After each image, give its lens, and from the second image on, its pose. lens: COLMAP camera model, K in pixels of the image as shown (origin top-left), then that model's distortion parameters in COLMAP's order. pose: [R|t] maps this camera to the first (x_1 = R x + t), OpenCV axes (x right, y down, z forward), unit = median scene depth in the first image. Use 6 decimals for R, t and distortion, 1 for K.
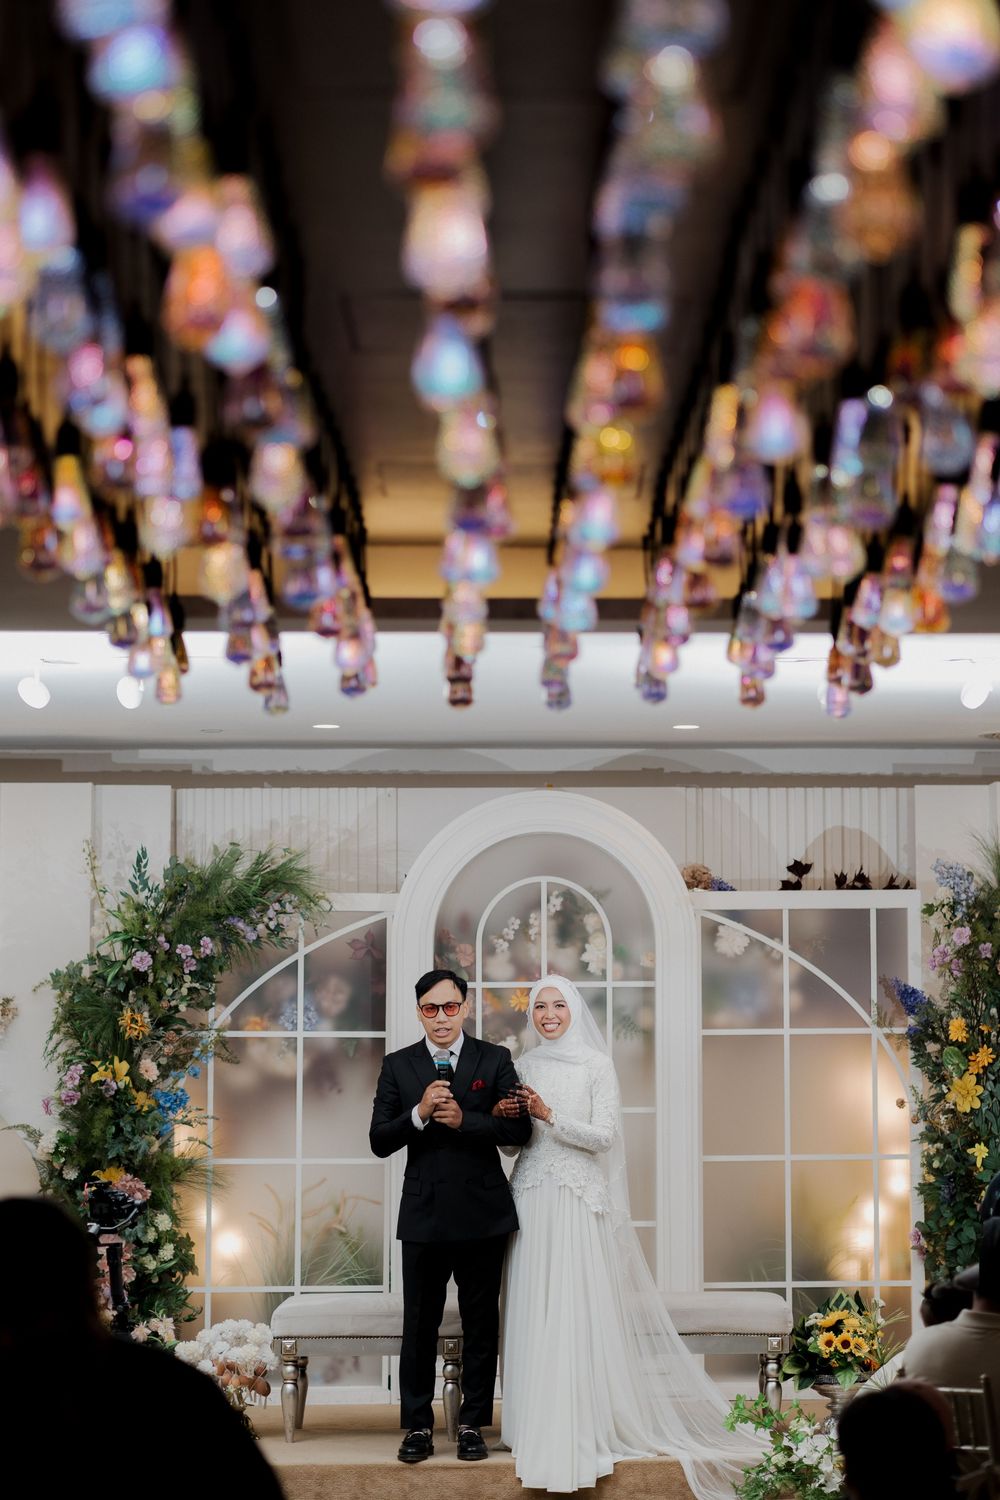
lens RADIAL K [[4326.2, 0, 661.3], [0, 4326.2, 705.5], [0, 0, 1]] dist [0.149872, 0.000000]
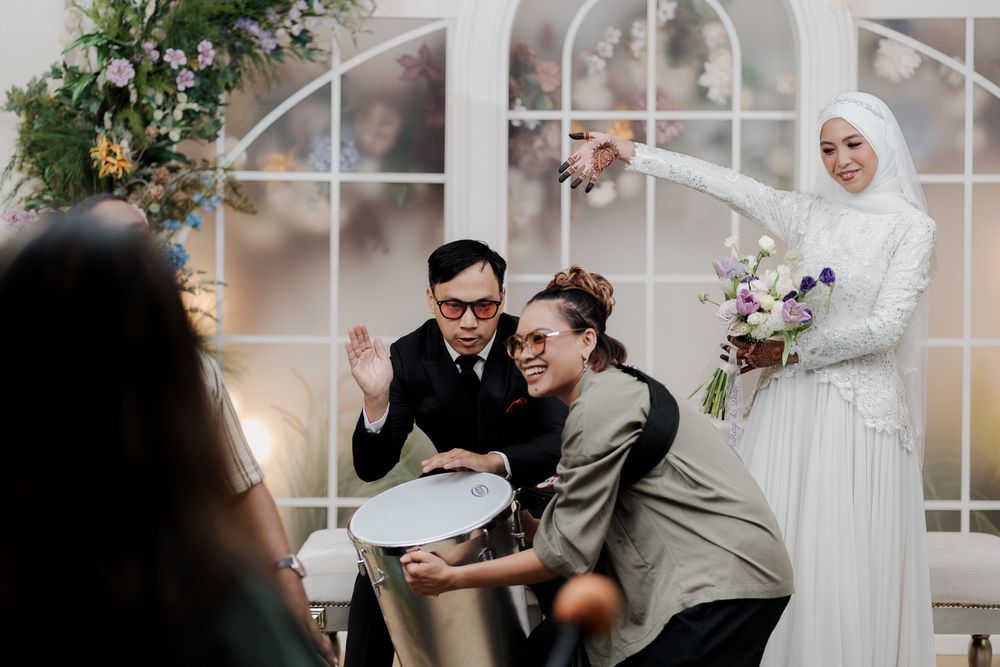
lens RADIAL K [[2884.1, 0, 510.3], [0, 2884.1, 336.4], [0, 0, 1]] dist [0.149872, 0.000000]
pose [[0.999356, 0.009305, -0.034661, -0.033987], [-0.005393, 0.993770, 0.111317, 0.046602], [0.035481, -0.111058, 0.993180, 0.486786]]
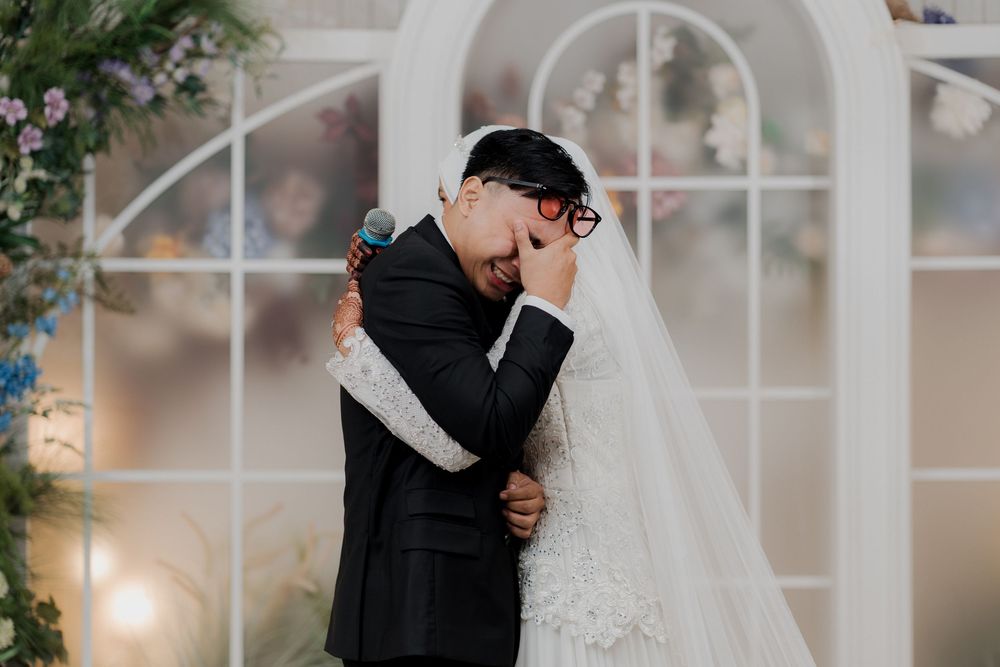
lens RADIAL K [[2884.1, 0, 522.9], [0, 2884.1, 304.0], [0, 0, 1]] dist [0.149872, 0.000000]
pose [[0.999118, 0.000937, -0.041972, -0.027091], [0.001945, 0.997645, 0.068555, 0.053792], [0.041937, -0.068577, 0.996764, 0.602832]]
